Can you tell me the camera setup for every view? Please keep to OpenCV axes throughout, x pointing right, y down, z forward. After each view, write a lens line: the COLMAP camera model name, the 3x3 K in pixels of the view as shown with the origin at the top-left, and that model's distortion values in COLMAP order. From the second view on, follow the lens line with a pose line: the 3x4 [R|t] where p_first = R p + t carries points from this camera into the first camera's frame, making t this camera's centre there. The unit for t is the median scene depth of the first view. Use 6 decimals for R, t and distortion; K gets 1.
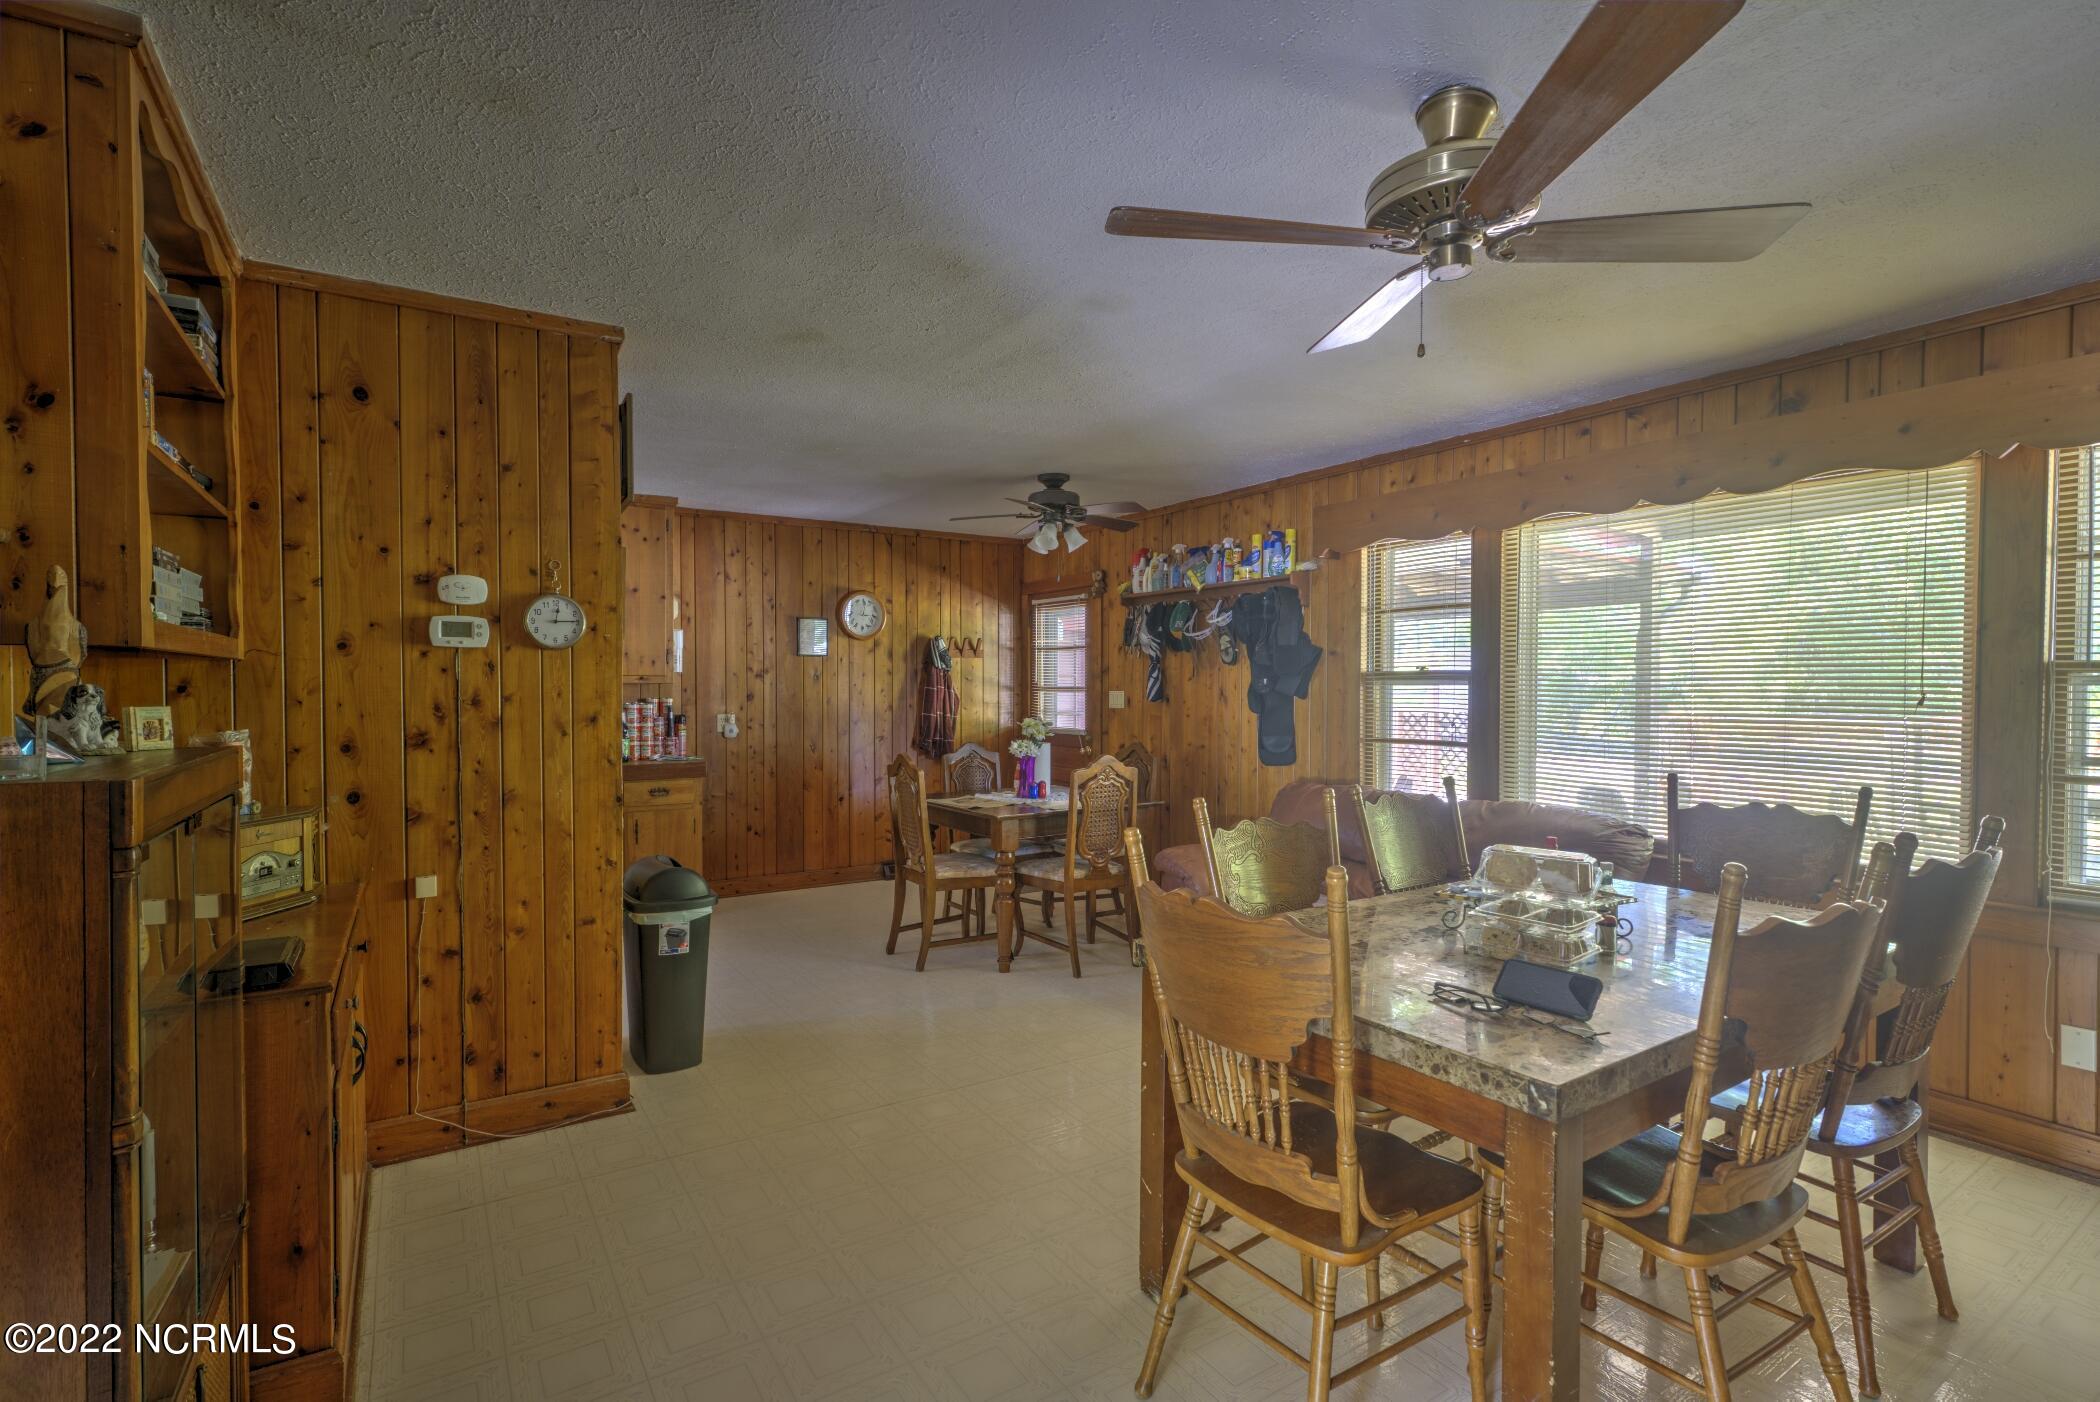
lens RADIAL K [[977.6, 0, 1045.2], [0, 977.6, 705.9], [0, 0, 1]] dist [0.000182, 0.000702]
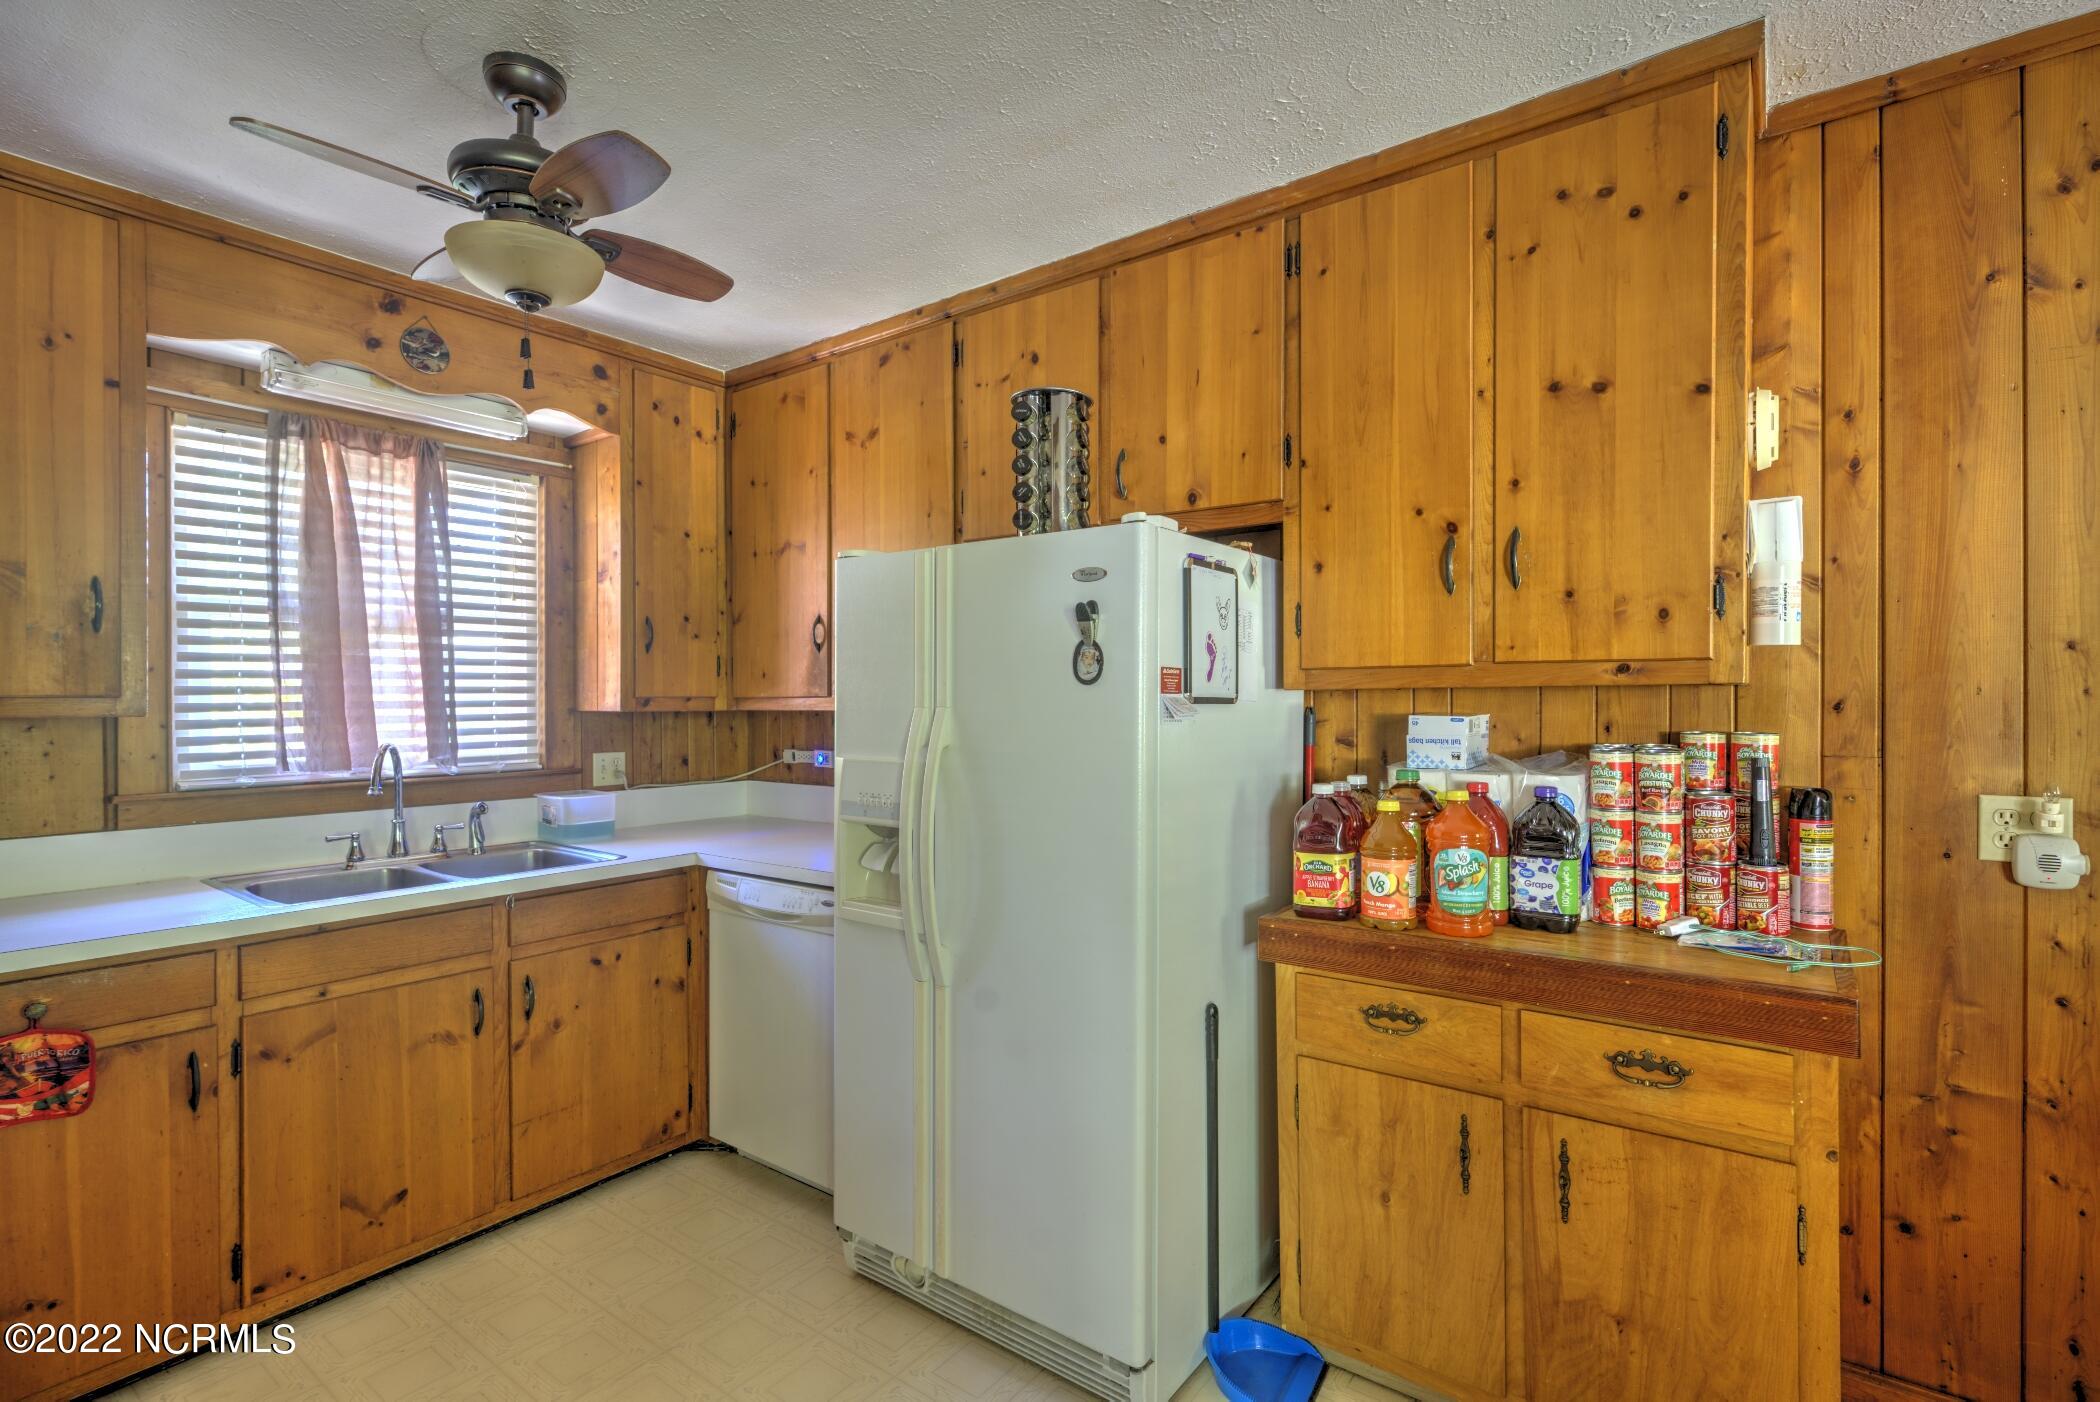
lens RADIAL K [[977.6, 0, 1045.6], [0, 977.6, 706.4], [0, 0, 1]] dist [0.000182, 0.000702]
pose [[0.349779, 0.004582, -0.936821, -0.176715], [-0.010642, 0.999943, 0.000918, -0.014142], [0.936772, 0.009648, 0.349808, 0.680389]]
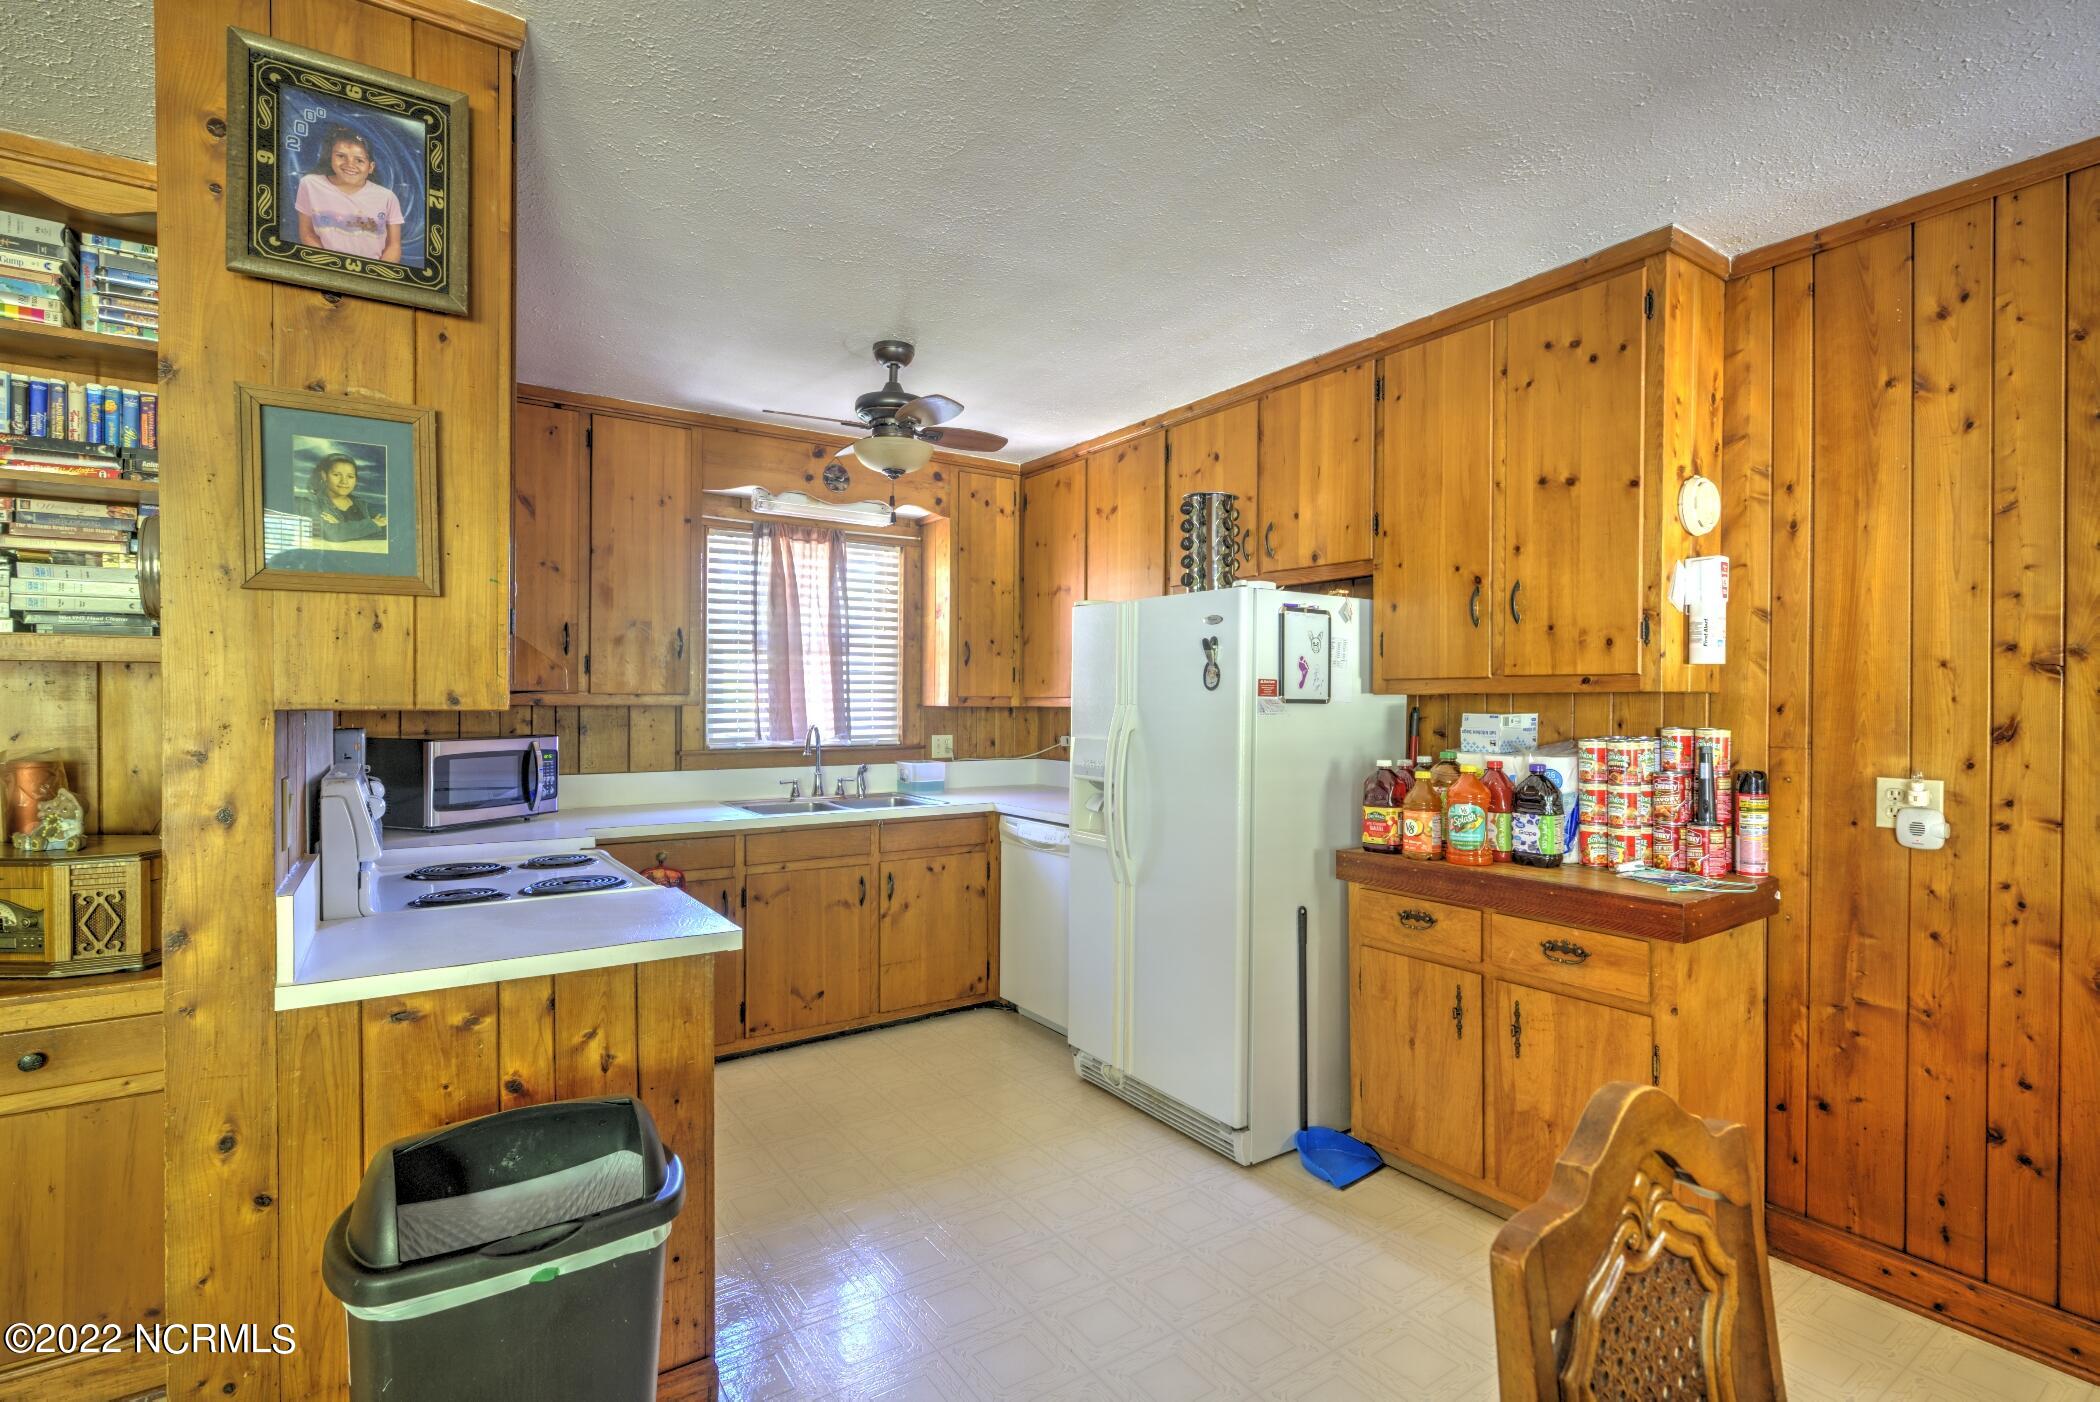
lens RADIAL K [[977.6, 0, 1040.7], [0, 977.6, 706.9], [0, 0, 1]] dist [0.000182, 0.000702]
pose [[0.019914, 0.005902, -0.999784, 0.016385], [-0.019998, 0.999785, 0.005503, -0.013655], [0.999602, 0.019884, 0.020027, 0.706666]]
